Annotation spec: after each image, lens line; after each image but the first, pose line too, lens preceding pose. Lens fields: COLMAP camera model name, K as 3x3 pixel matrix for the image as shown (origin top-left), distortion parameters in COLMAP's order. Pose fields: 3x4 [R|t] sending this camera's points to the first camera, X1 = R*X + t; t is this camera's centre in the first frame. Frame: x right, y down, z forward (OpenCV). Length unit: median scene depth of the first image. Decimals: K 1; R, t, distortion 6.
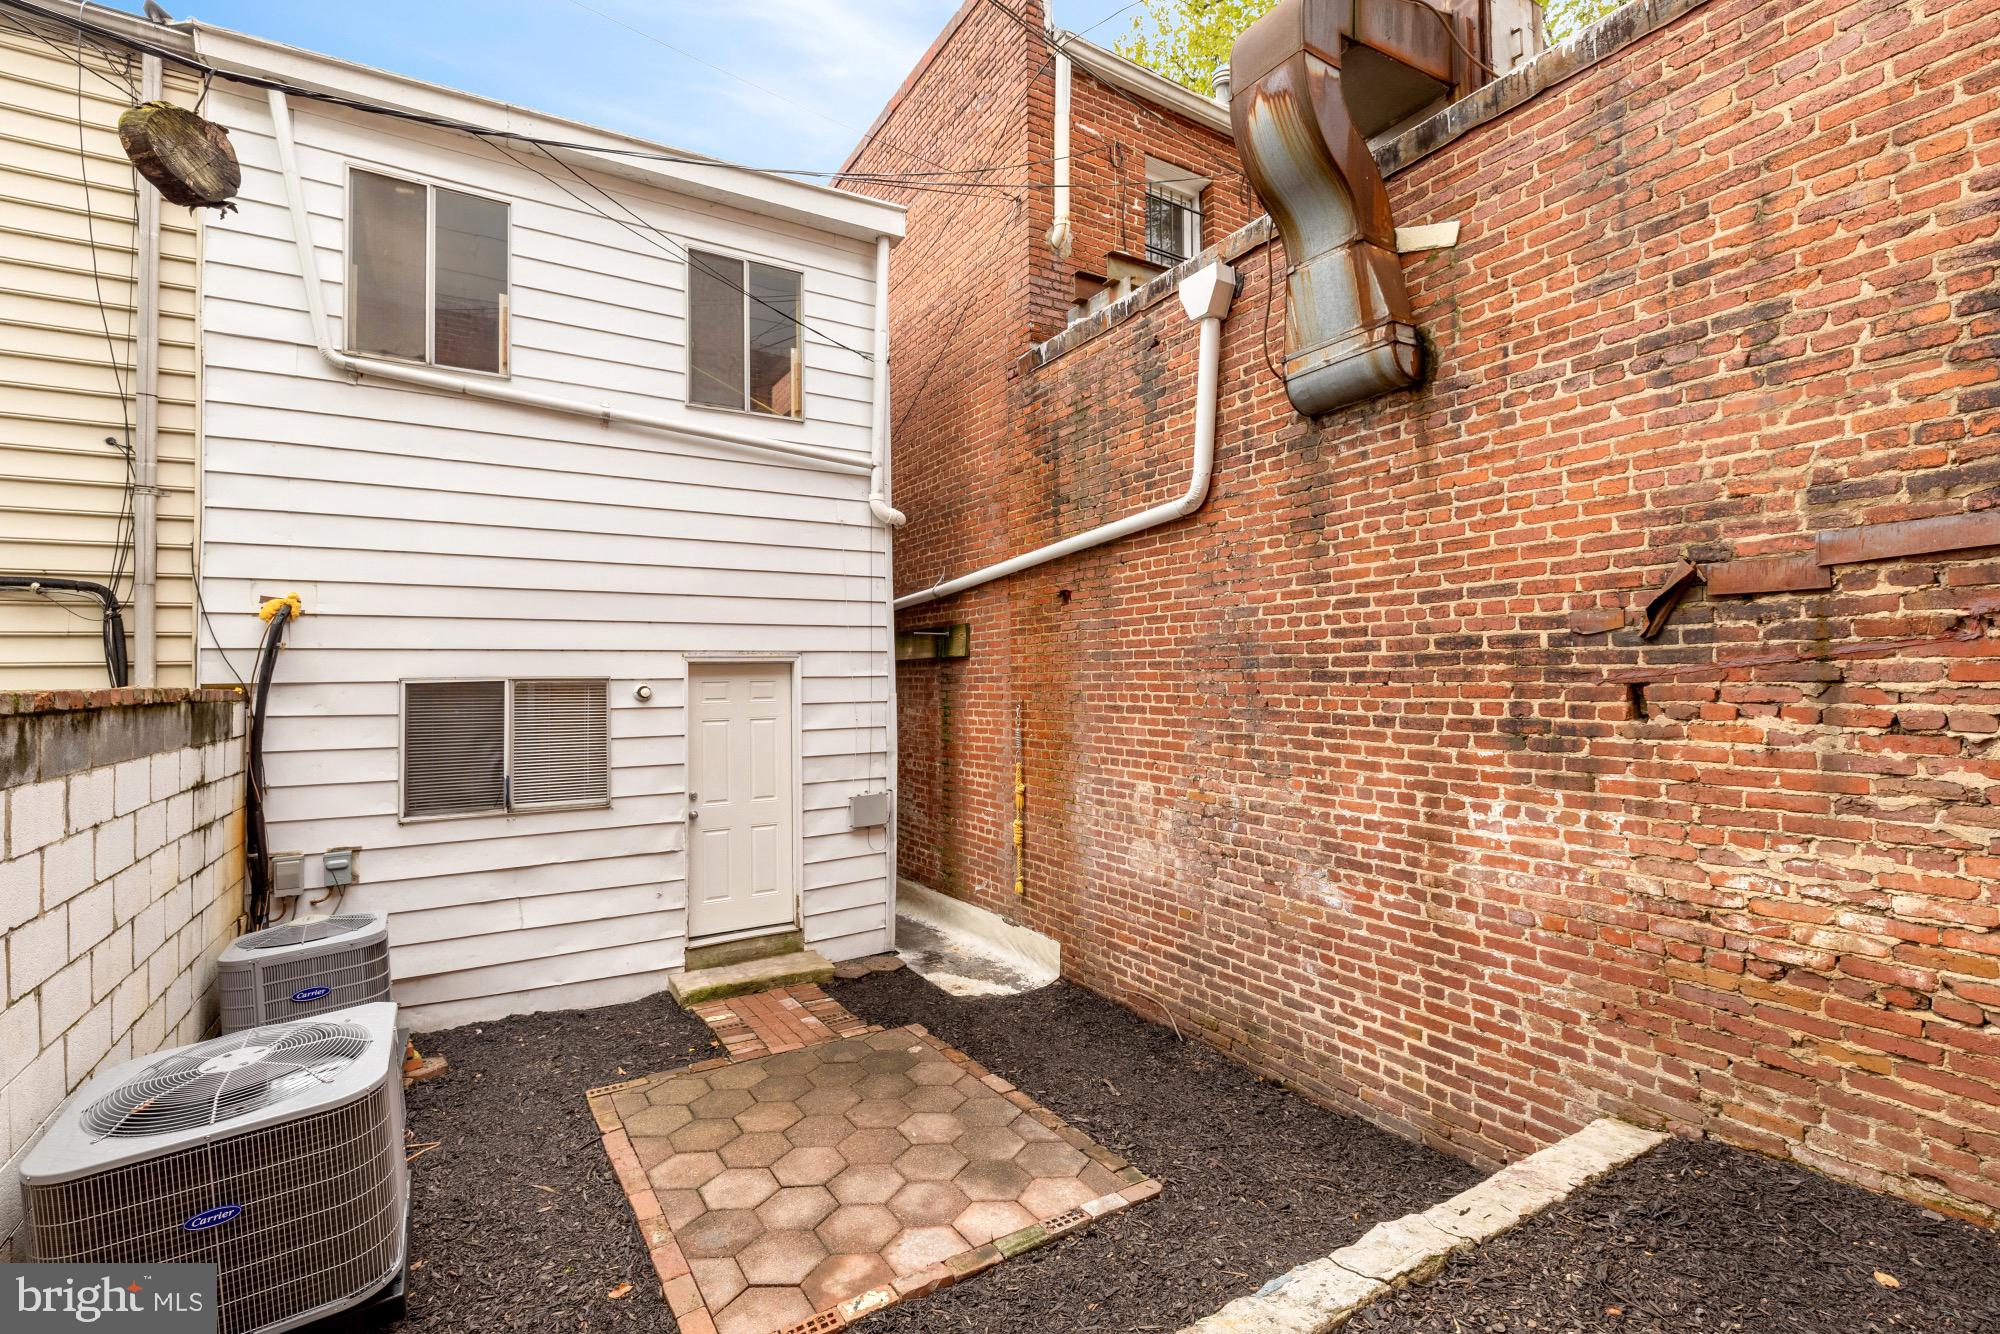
lens RADIAL K [[919.6, 0, 1000.7], [0, 919.6, 727.6], [0, 0, 1]] dist [-0.003303, -0.000006]
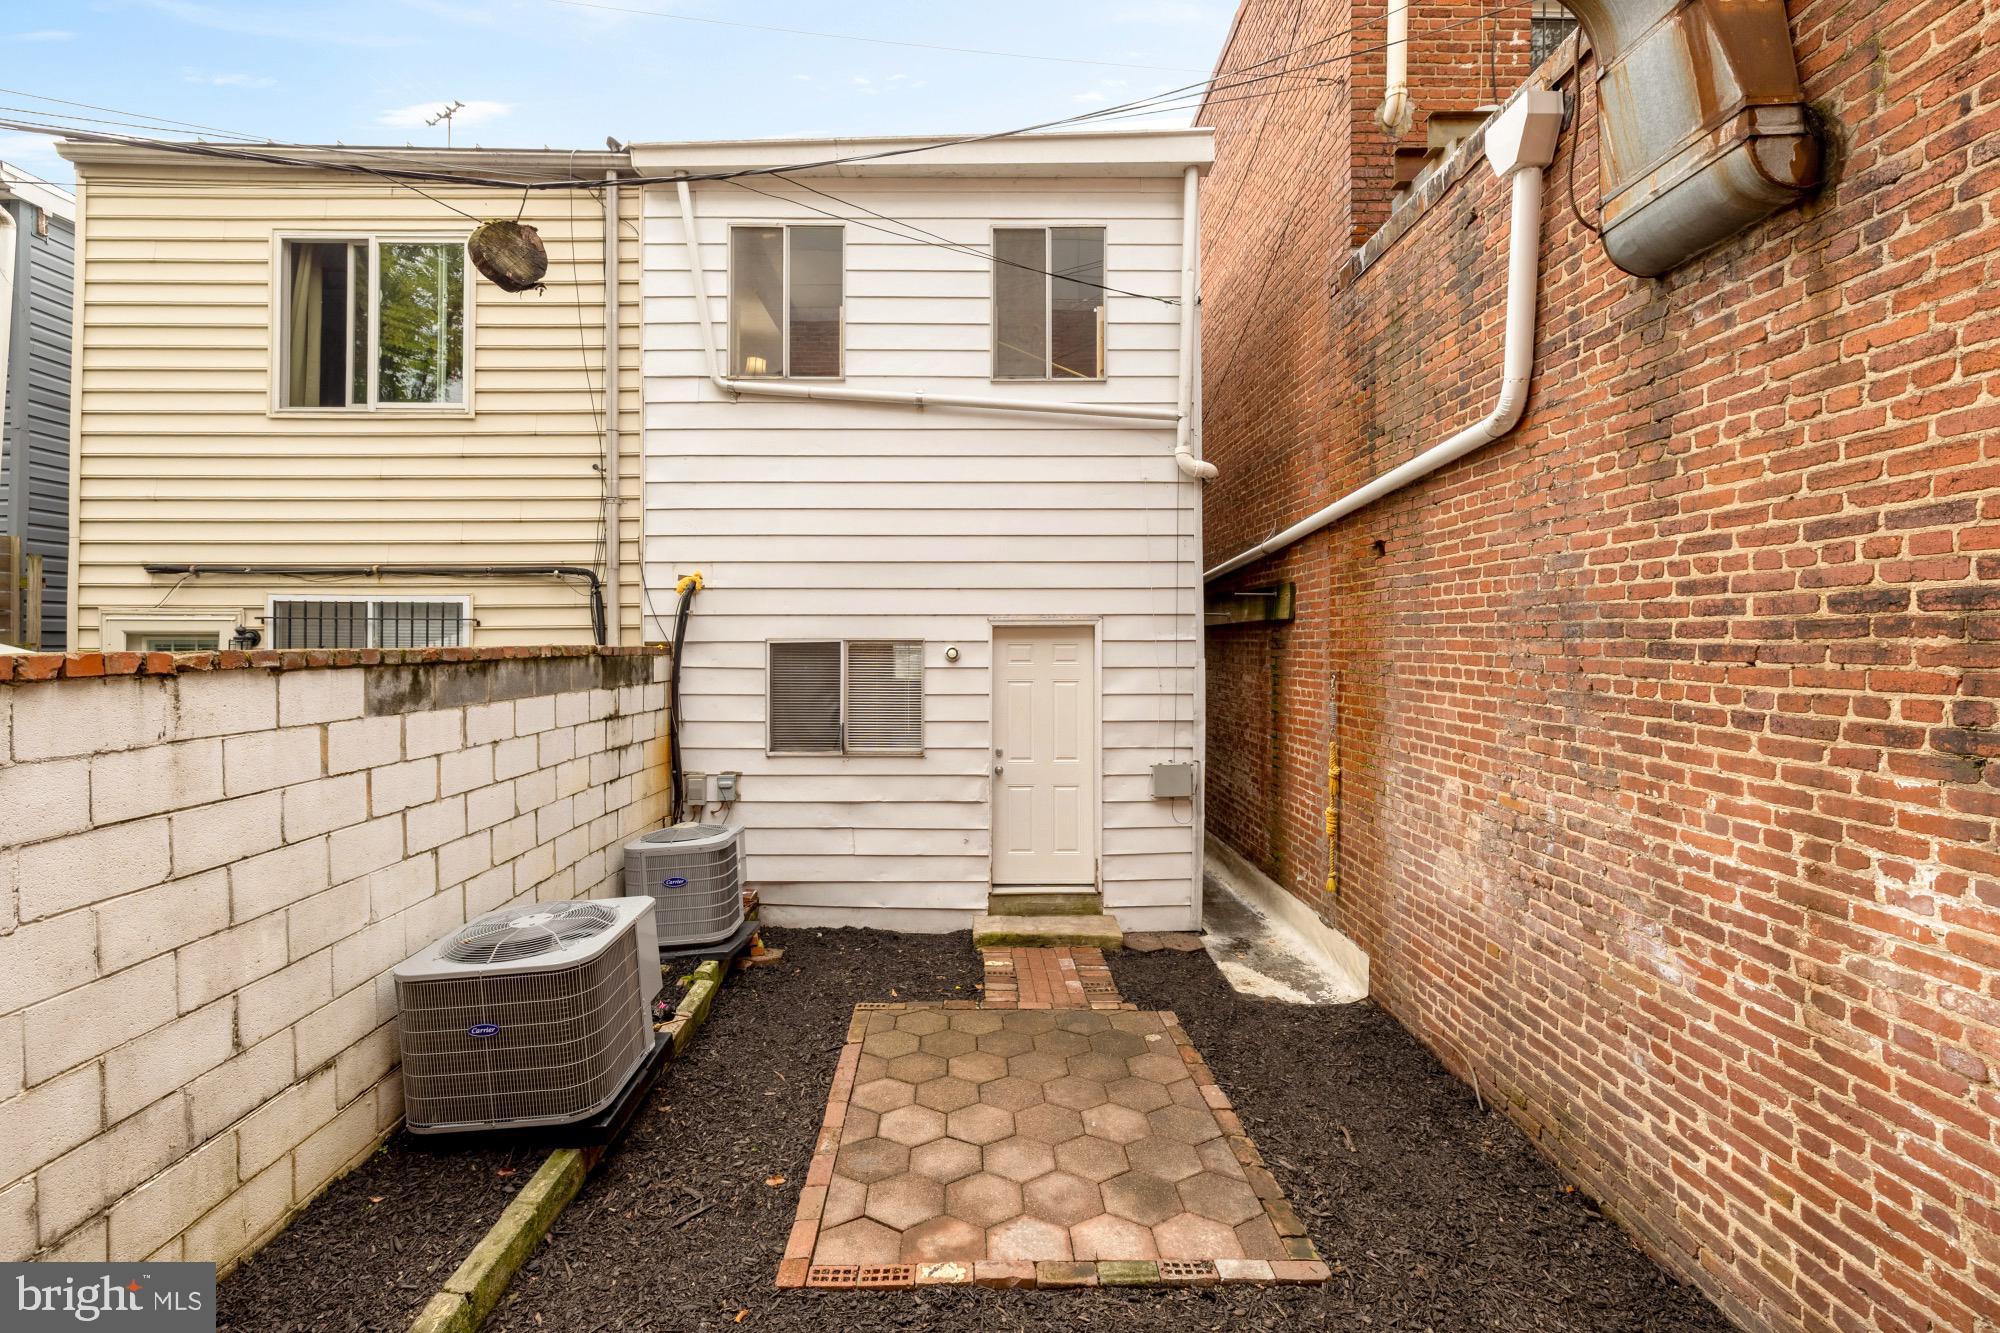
lens RADIAL K [[930.6, 0, 1156.7], [0, 930.6, 703.8], [0, 0, 1]] dist [0.000370, -0.000409]
pose [[0.845375, 0.049708, -0.531855, 0.407660], [-0.037659, 0.998730, 0.033483, -0.024905], [0.532844, -0.008277, 0.846173, 0.199068]]
